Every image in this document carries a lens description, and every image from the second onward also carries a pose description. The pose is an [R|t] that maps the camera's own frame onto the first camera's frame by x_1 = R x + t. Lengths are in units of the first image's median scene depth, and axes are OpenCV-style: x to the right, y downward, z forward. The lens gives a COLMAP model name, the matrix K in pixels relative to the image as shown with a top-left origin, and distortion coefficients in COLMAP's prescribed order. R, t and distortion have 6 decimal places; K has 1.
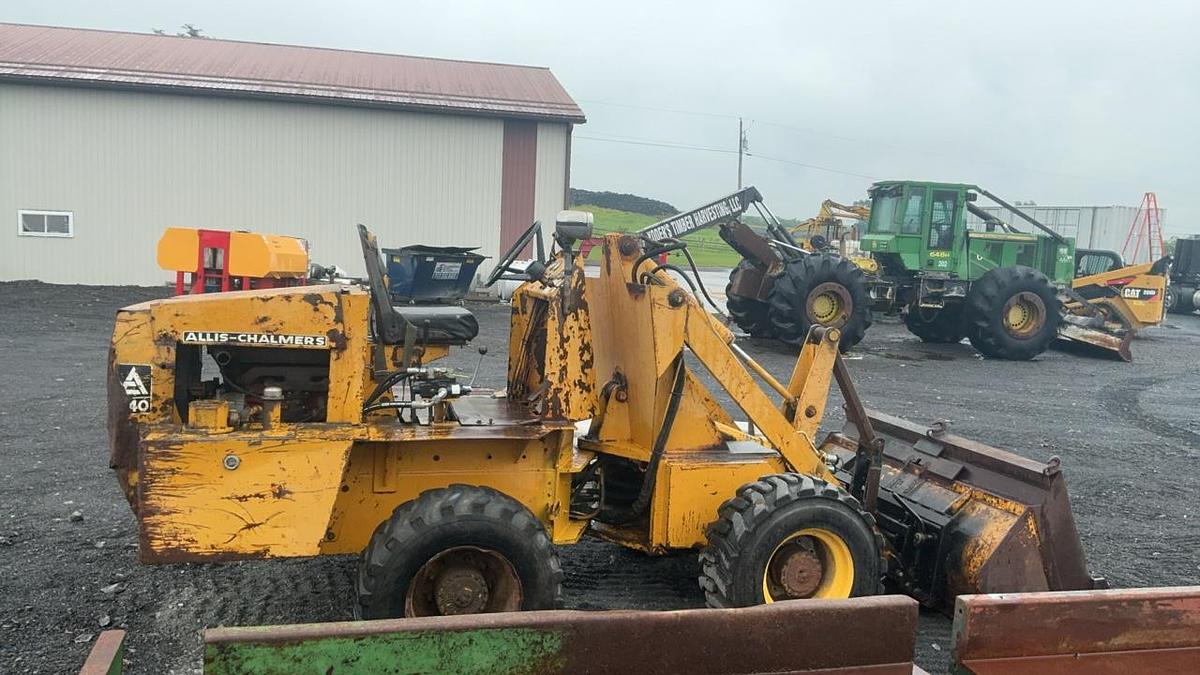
lens RADIAL K [[929.5, 0, 590.8], [0, 929.5, 315.6], [0, 0, 1]] dist [0.115265, -0.225129]
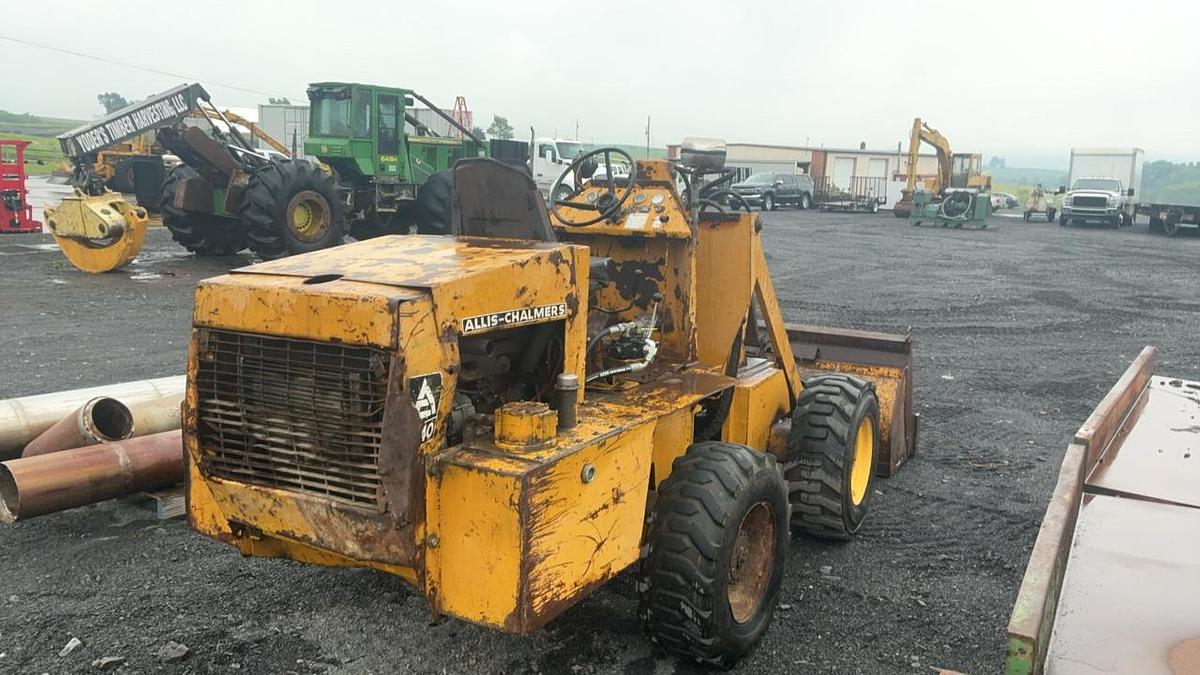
lens RADIAL K [[943.7, 0, 576.5], [0, 943.7, 322.6], [0, 0, 1]] dist [0.138475, -0.307192]
pose [[0.742429, -0.135219, 0.656136, -0.797501], [0.061353, 0.989026, 0.134400, -0.068754], [-0.667109, -0.059527, 0.742578, 0.379889]]
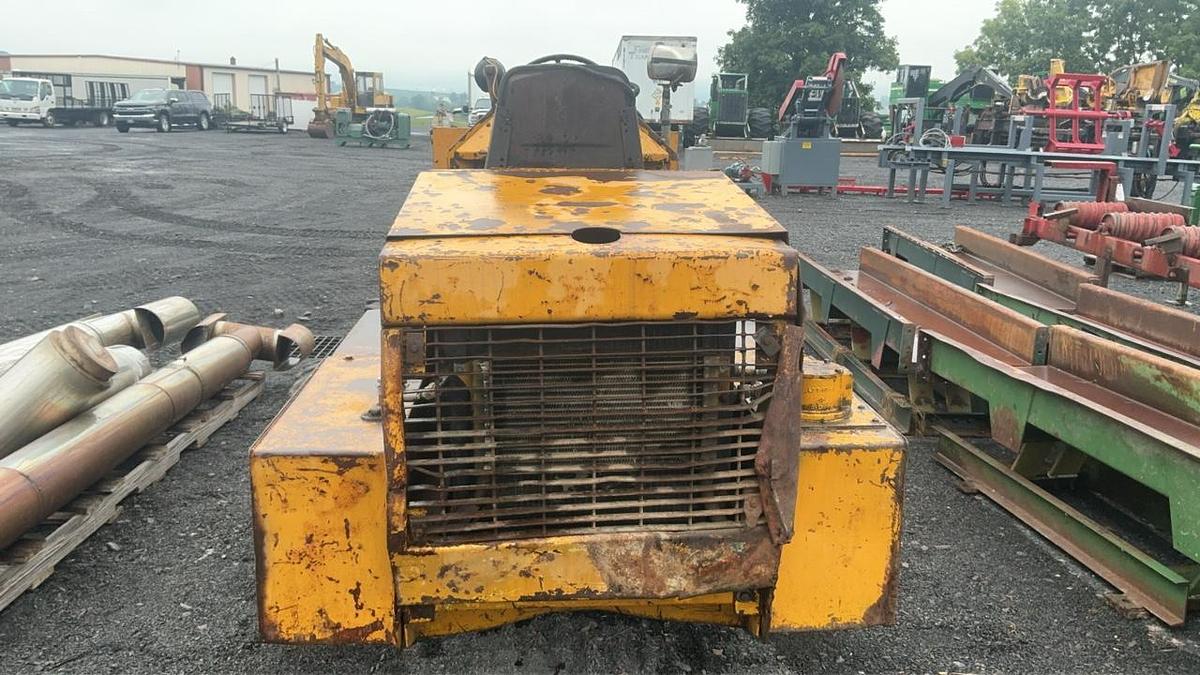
lens RADIAL K [[968.4, 0, 578.7], [0, 968.4, 327.2], [0, 0, 1]] dist [0.146686, -0.308147]
pose [[0.202637, -0.259006, 0.944380, -0.969193], [0.059944, 0.965860, 0.252035, -0.100269], [-0.977417, 0.005538, 0.211245, 0.936317]]
